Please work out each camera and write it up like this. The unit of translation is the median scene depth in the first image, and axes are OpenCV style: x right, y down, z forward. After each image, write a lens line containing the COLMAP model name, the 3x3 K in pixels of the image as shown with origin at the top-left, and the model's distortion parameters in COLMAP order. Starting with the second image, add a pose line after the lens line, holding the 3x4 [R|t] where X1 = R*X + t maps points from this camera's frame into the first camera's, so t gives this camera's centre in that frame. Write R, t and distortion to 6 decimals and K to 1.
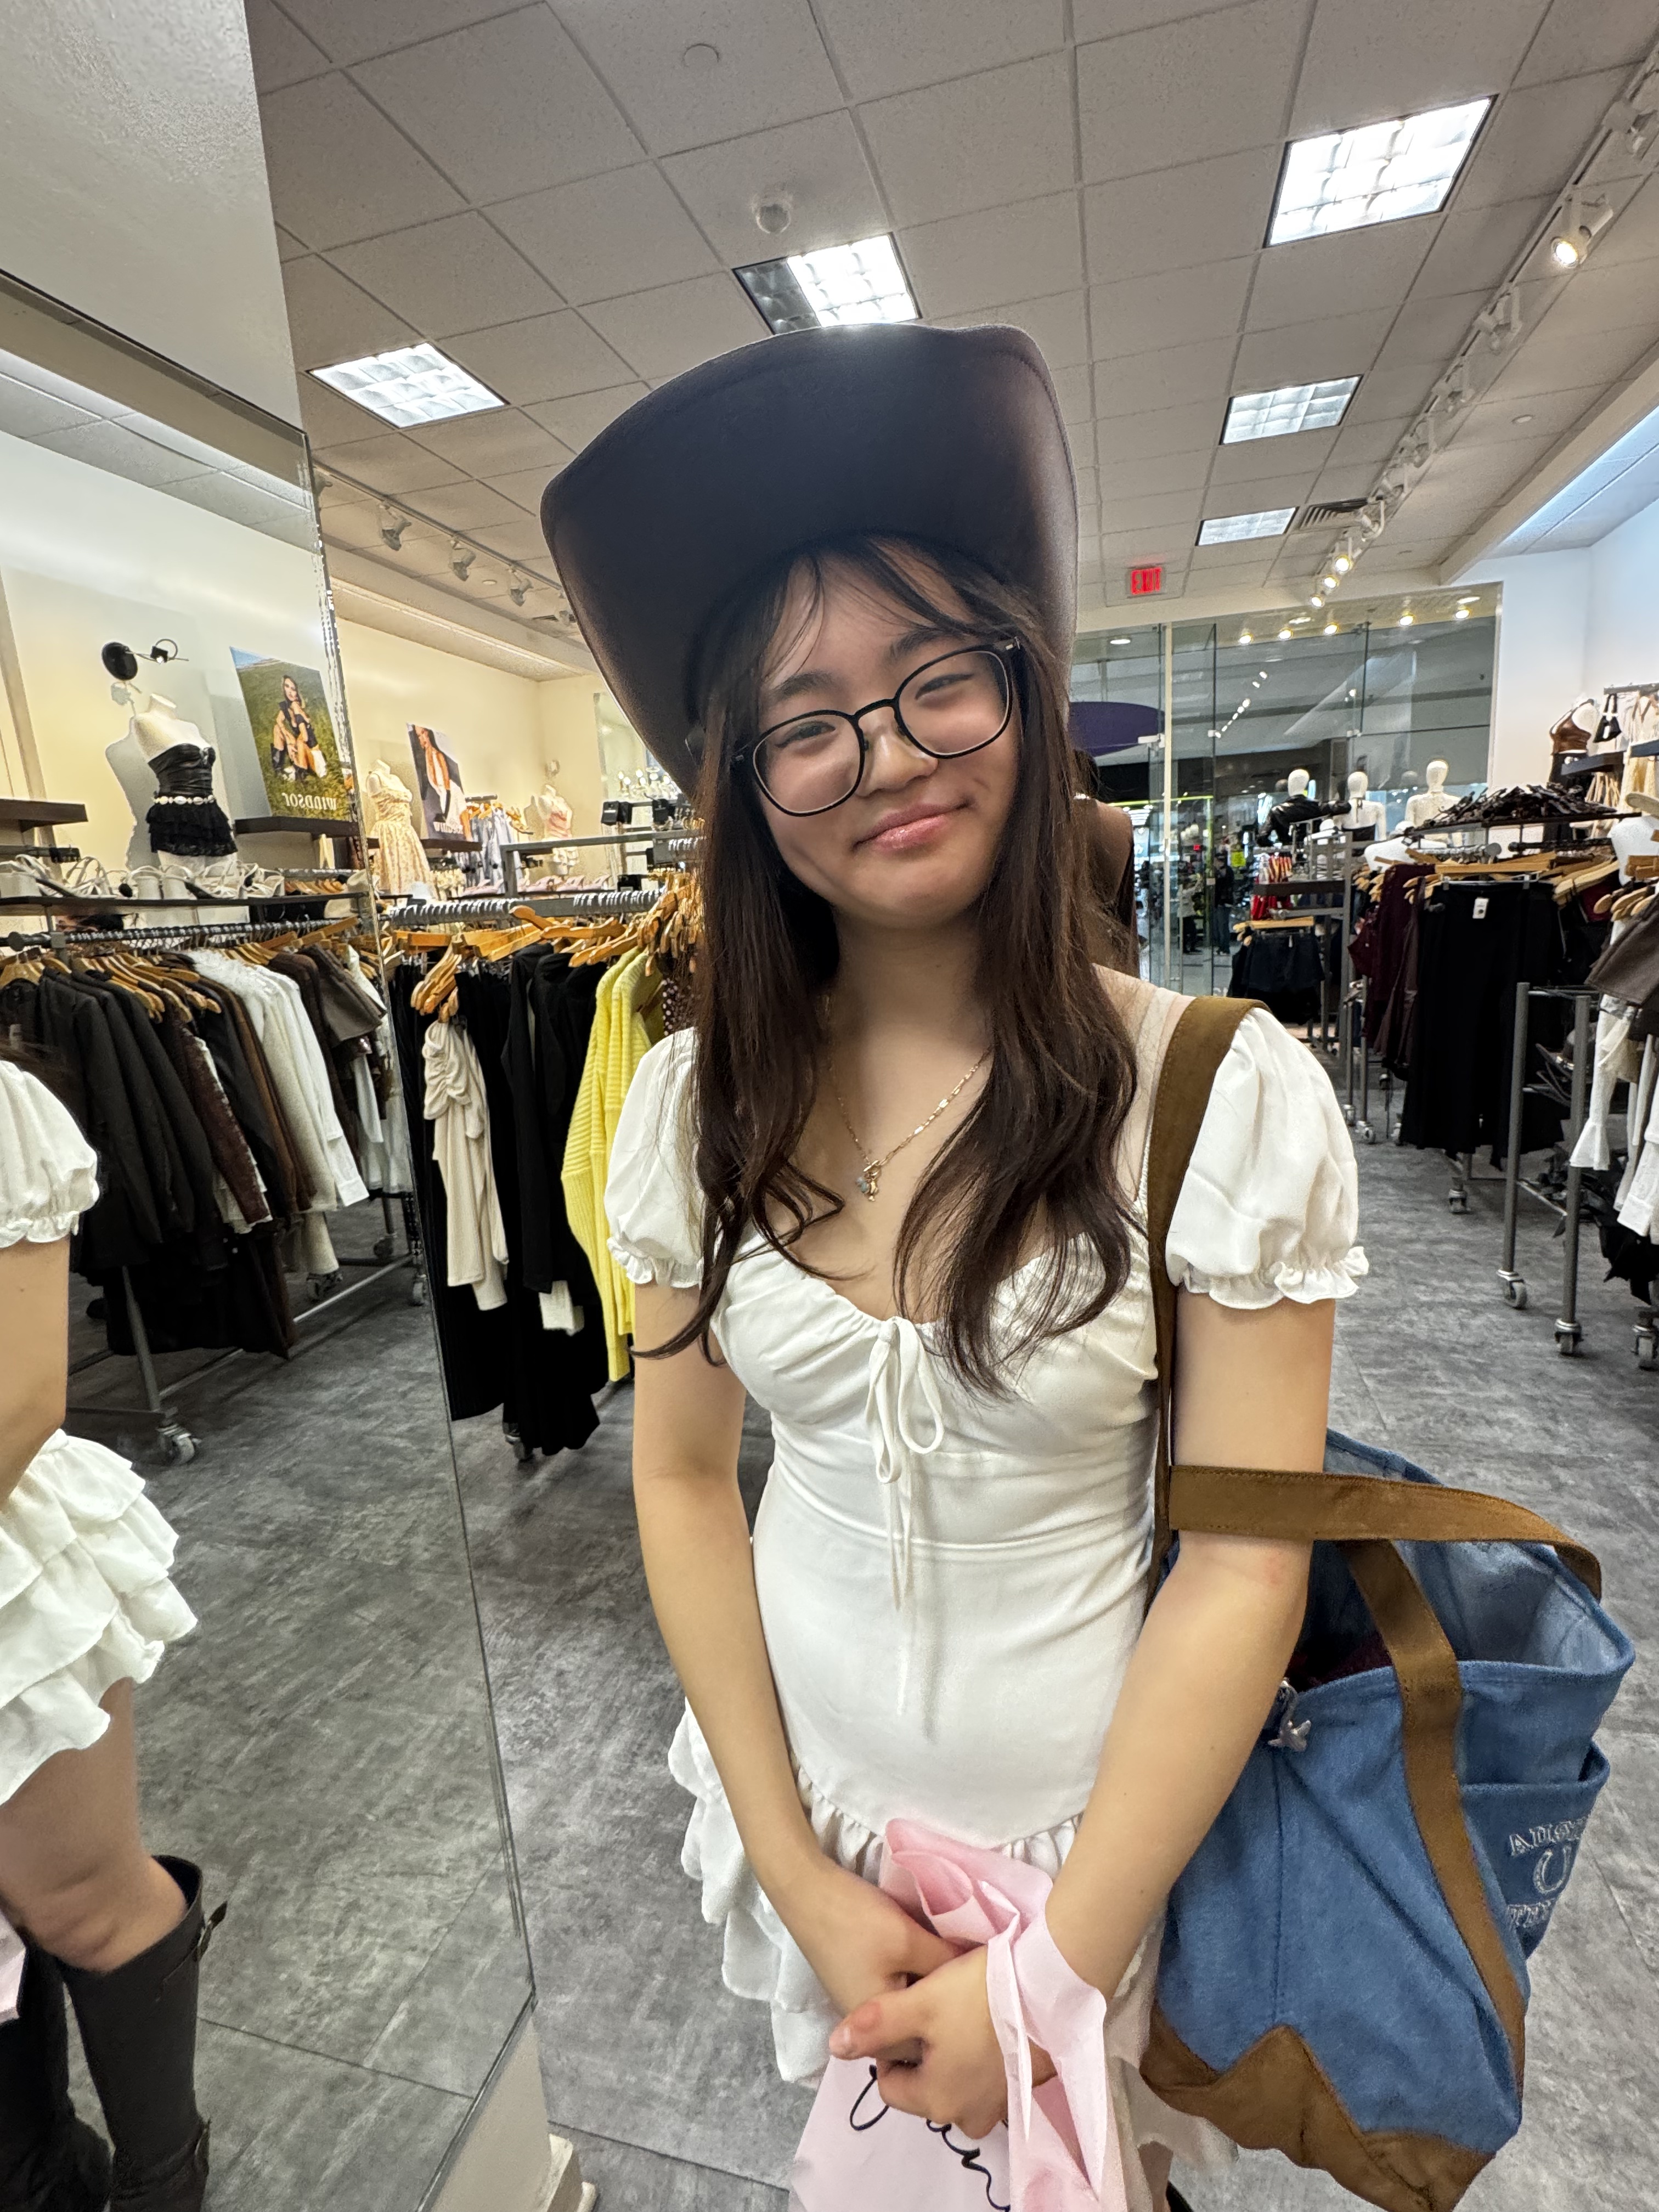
lens RADIAL K [[1033.3, 0, 832.3], [0, 1033.3, 1084.6], [0, 0, 1]] dist [-0.005572, -0.000541]
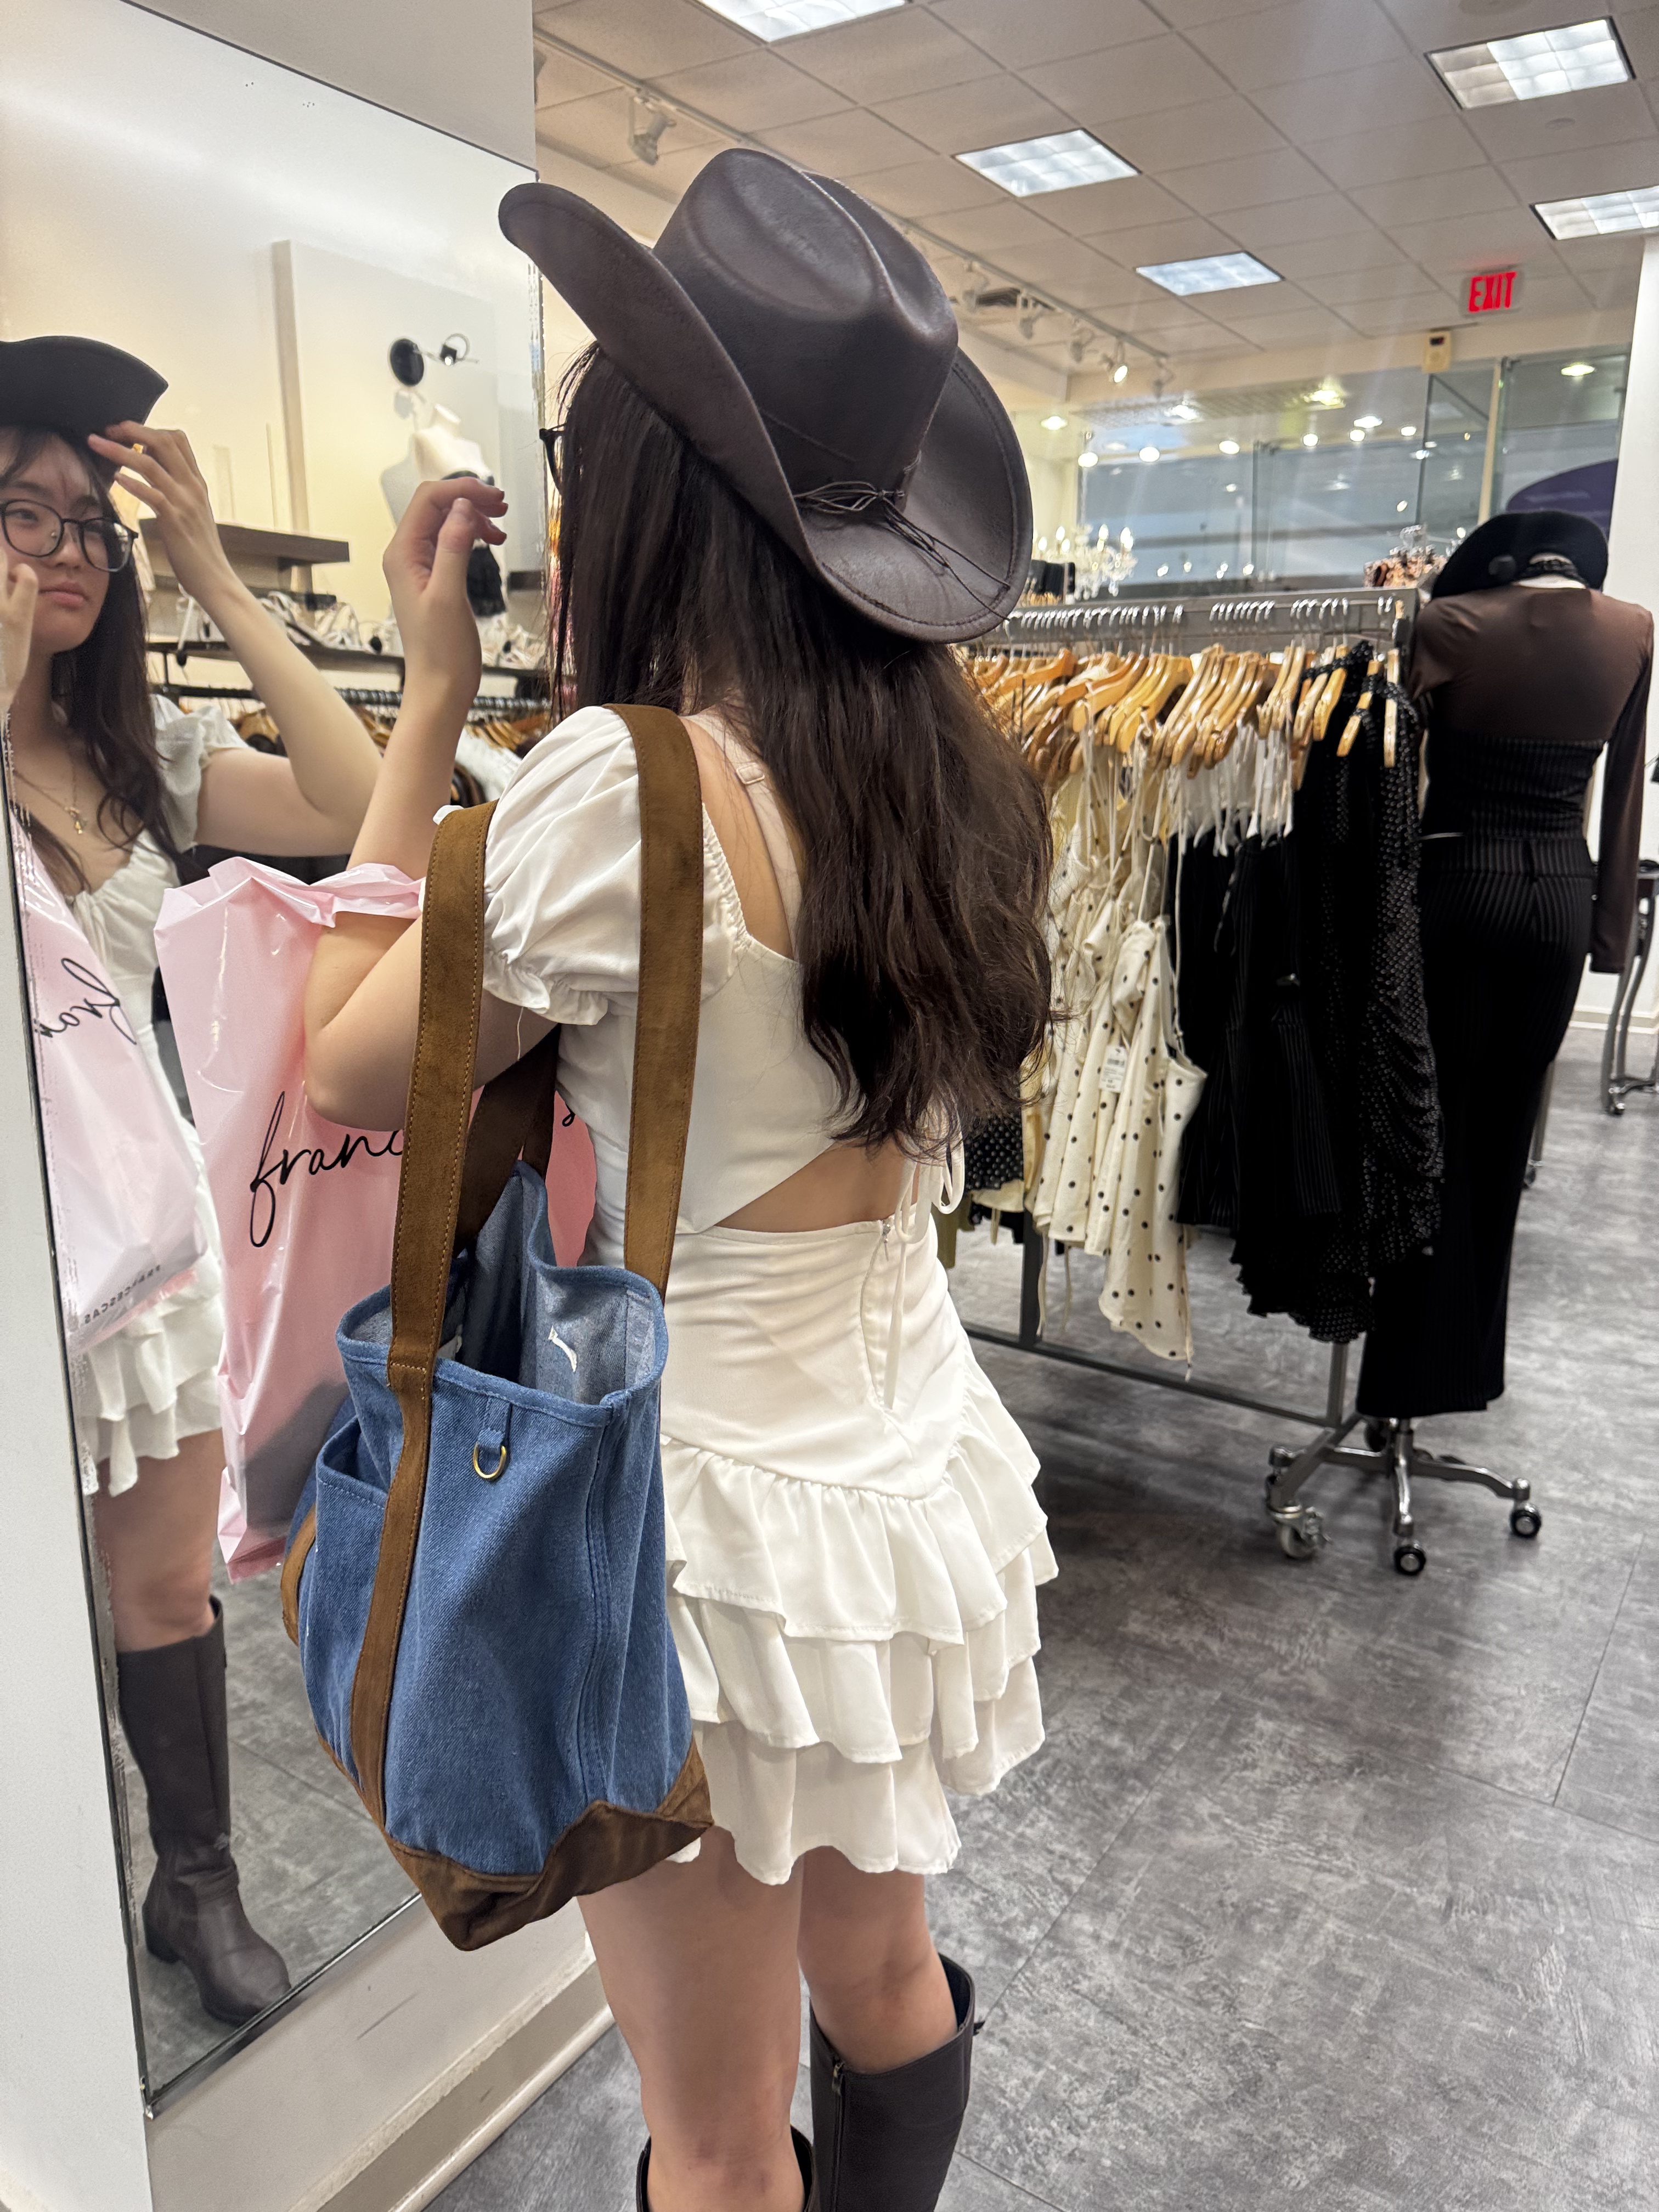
lens RADIAL K [[1557.1, 0, 829.4], [0, 1557.1, 1114.6], [0, 0, 1]] dist [-0.001905, -0.004941]
pose [[0.943733, 0.150265, -0.294598, 0.071355], [-0.131880, 0.987915, 0.081431, 0.028448], [0.303274, -0.037998, 0.952146, -0.084328]]
